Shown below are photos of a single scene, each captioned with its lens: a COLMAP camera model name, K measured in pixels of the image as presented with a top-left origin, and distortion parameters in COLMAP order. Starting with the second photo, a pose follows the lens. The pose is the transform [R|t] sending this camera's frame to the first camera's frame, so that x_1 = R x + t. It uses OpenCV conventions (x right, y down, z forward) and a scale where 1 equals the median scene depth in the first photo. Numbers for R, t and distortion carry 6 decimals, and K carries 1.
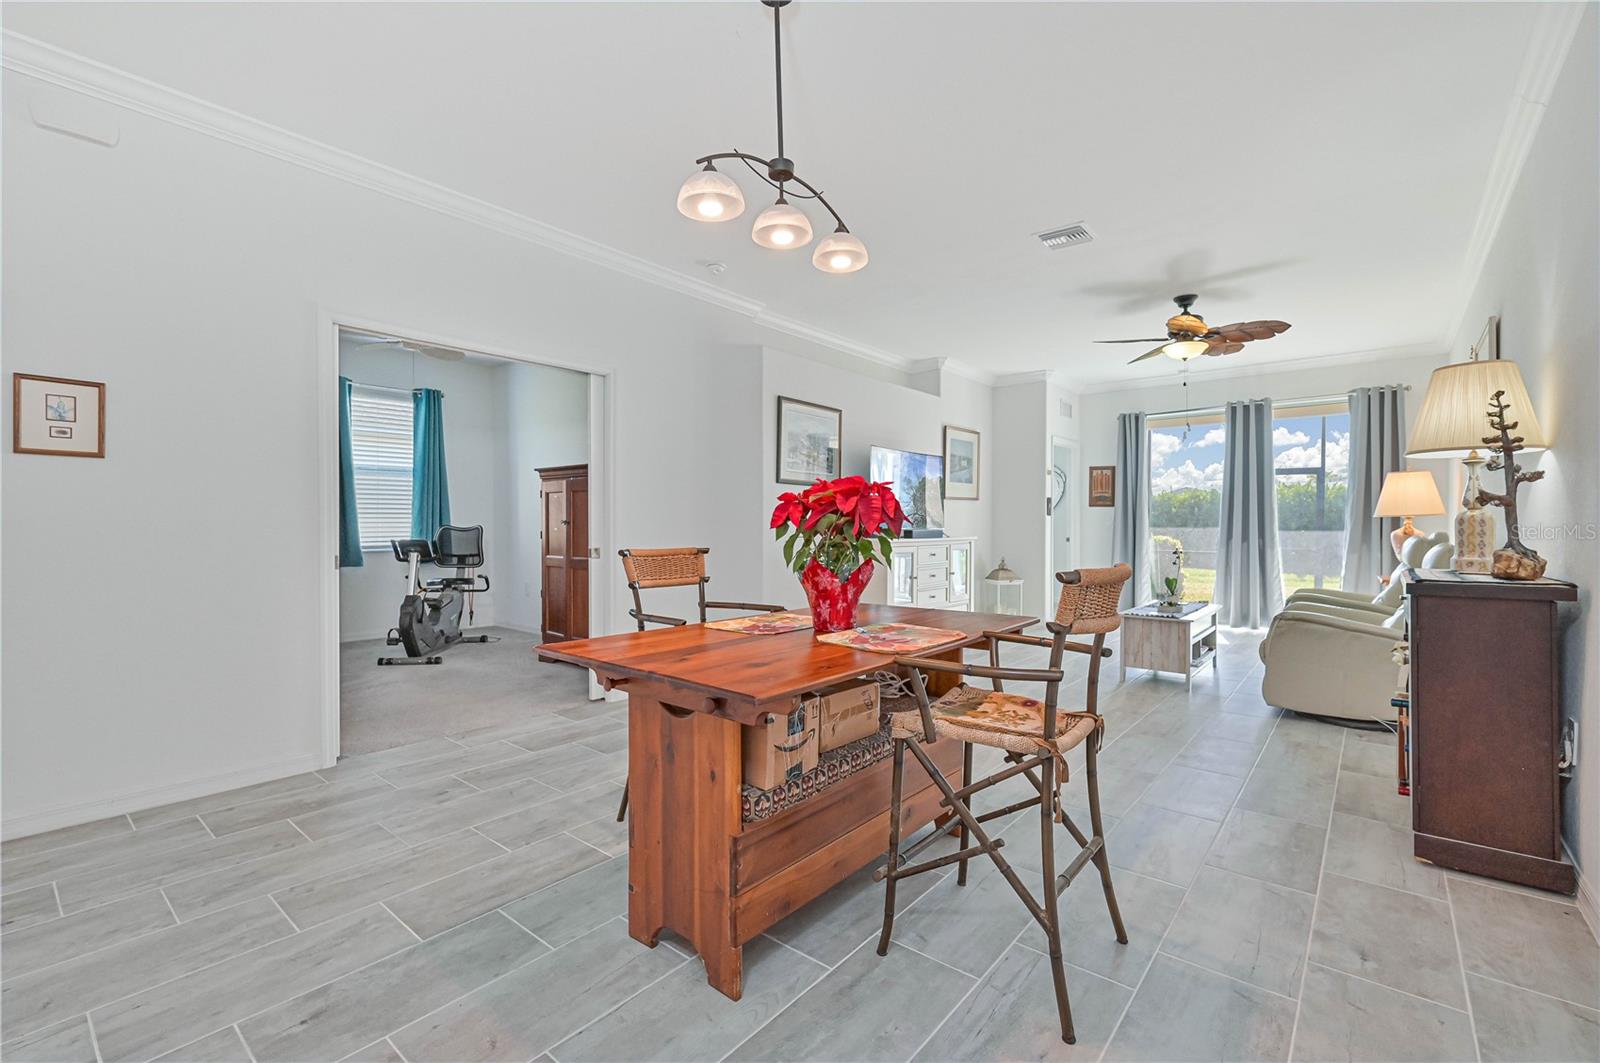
lens RADIAL K [[700.0, 0, 793.6], [0, 700.0, 532.8], [0, 0, 1]] dist [-0.011726, -0.000026]
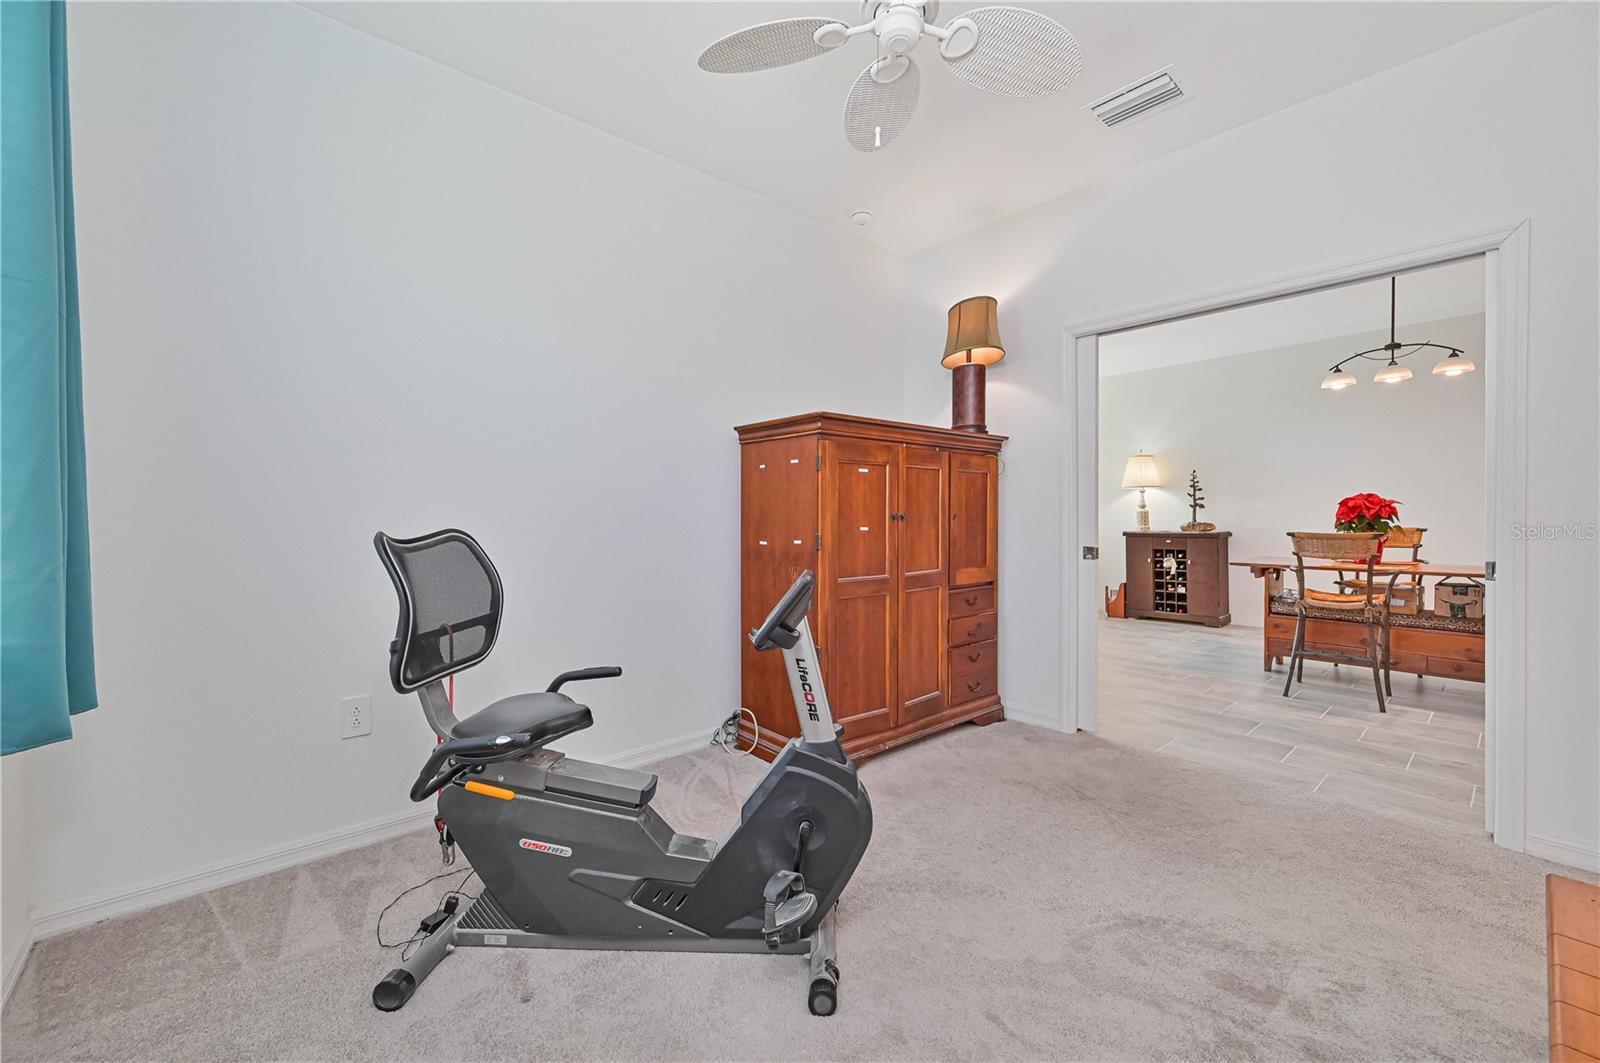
lens RADIAL K [[637.2, 0, 830.5], [0, 637.2, 520.7], [0, 0, 1]] dist [-0.002527, 0.000285]
pose [[0.134729, -0.012371, 0.990805, -0.825124], [0.017989, 0.999788, 0.010038, -0.017389], [-0.990719, 0.016471, 0.134923, 0.930917]]
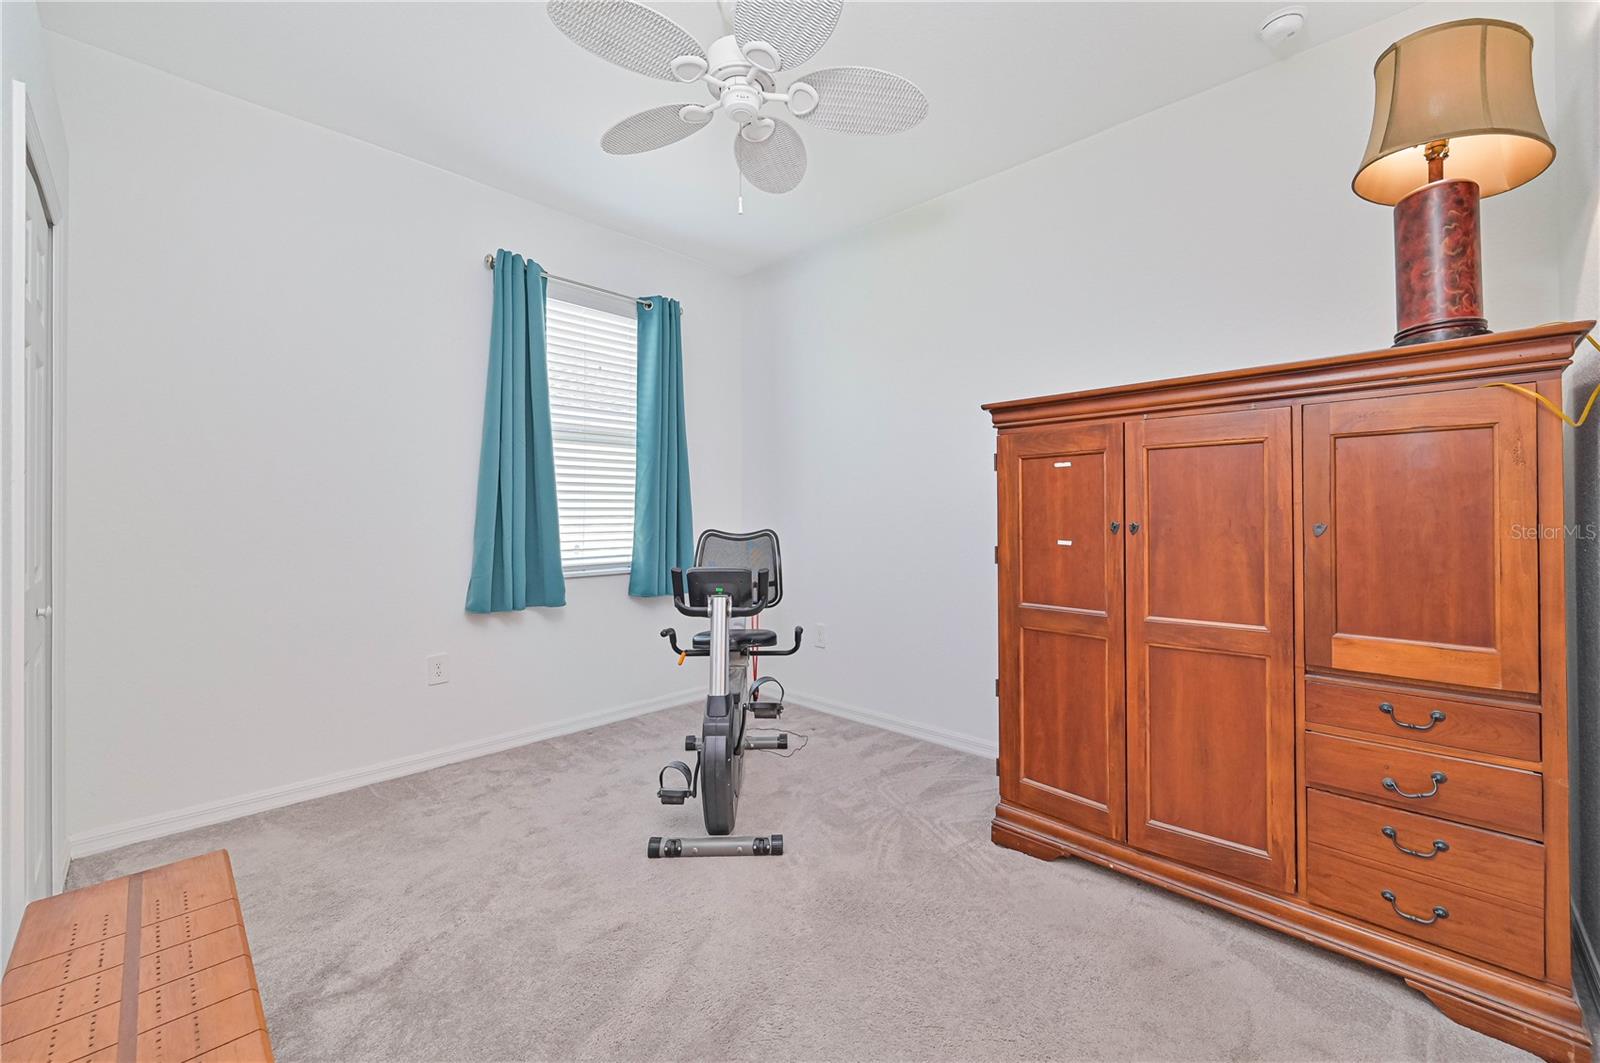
lens RADIAL K [[637.2, 0, 797.4], [0, 637.2, 519.8], [0, 0, 1]] dist [-0.002527, 0.000285]
pose [[0.996120, -0.006021, -0.087796, -0.456792], [0.005272, 0.999948, -0.008763, -0.016462], [0.087844, 0.008266, 0.996100, 0.596168]]
